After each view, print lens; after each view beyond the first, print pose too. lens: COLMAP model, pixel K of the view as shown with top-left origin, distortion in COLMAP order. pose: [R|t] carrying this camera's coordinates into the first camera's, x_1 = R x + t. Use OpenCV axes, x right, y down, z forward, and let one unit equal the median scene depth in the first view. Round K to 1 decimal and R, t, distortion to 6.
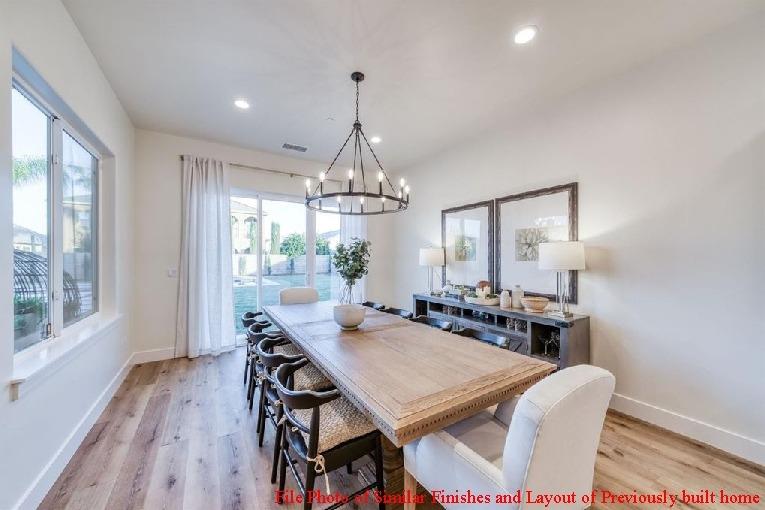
lens RADIAL K [[264.8, 0, 384.9], [0, 264.8, 256.0], [0, 0, 1]] dist [-0.013209, 0.000836]
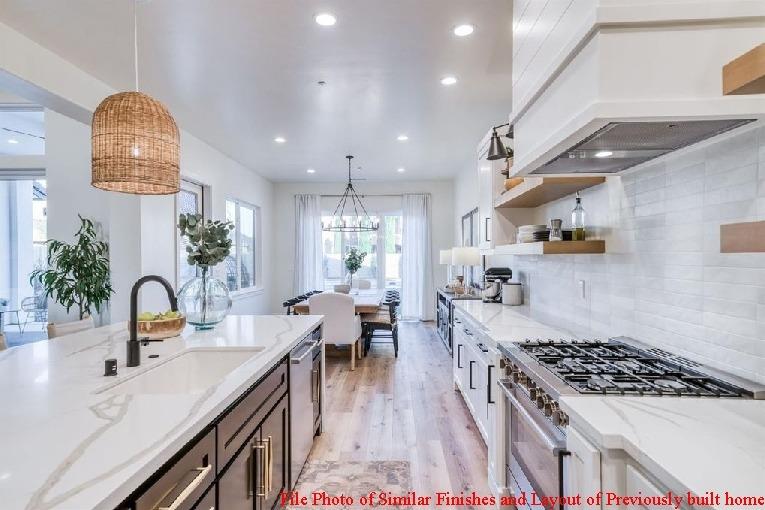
lens RADIAL K [[432.3, 0, 381.5], [0, 432.3, 256.2], [0, 0, 1]] dist [0.000033, -0.000070]
pose [[0.810109, -0.007665, -0.586230, 1.249962], [0.007104, 0.999969, -0.003258, 0.000557], [0.586237, -0.001525, 0.810138, -0.859413]]
